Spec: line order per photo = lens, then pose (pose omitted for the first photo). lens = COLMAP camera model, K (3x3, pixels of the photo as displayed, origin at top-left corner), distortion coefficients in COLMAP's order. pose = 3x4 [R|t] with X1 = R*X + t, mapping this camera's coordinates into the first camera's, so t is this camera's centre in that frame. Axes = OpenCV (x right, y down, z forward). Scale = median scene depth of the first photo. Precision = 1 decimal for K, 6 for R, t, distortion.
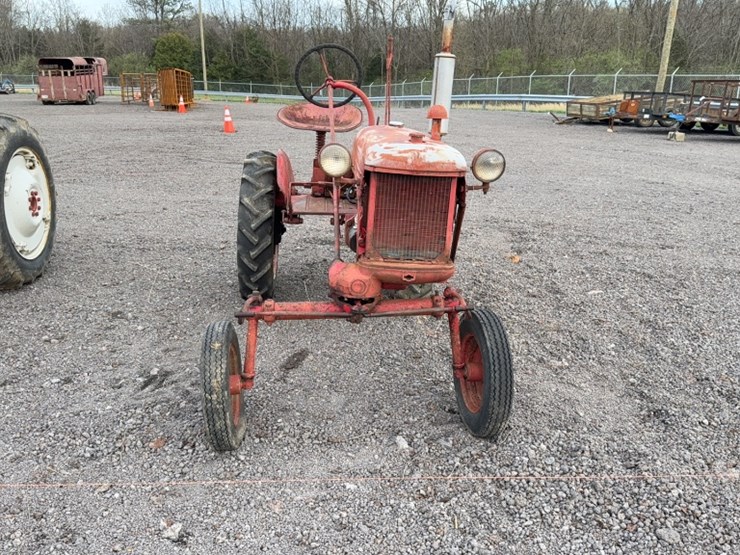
lens RADIAL K [[664.2, 0, 368.7], [0, 664.2, 278.6], [0, 0, 1]] dist [0.085132, -0.146576]
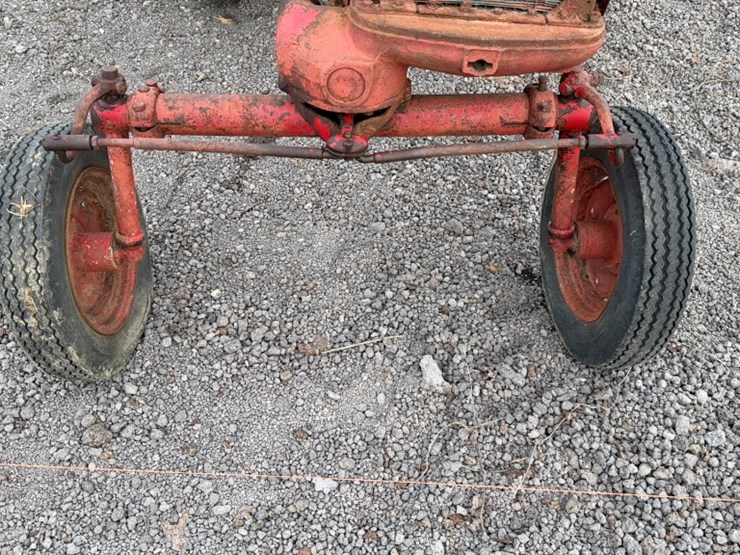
lens RADIAL K [[664.2, 0, 368.4], [0, 664.2, 291.0], [0, 0, 1]] dist [0.085132, -0.146576]
pose [[0.997156, 0.057910, -0.048243, 0.021198], [-0.025623, 0.862394, 0.505589, -0.074874], [0.070883, -0.502915, 0.861425, 0.555735]]
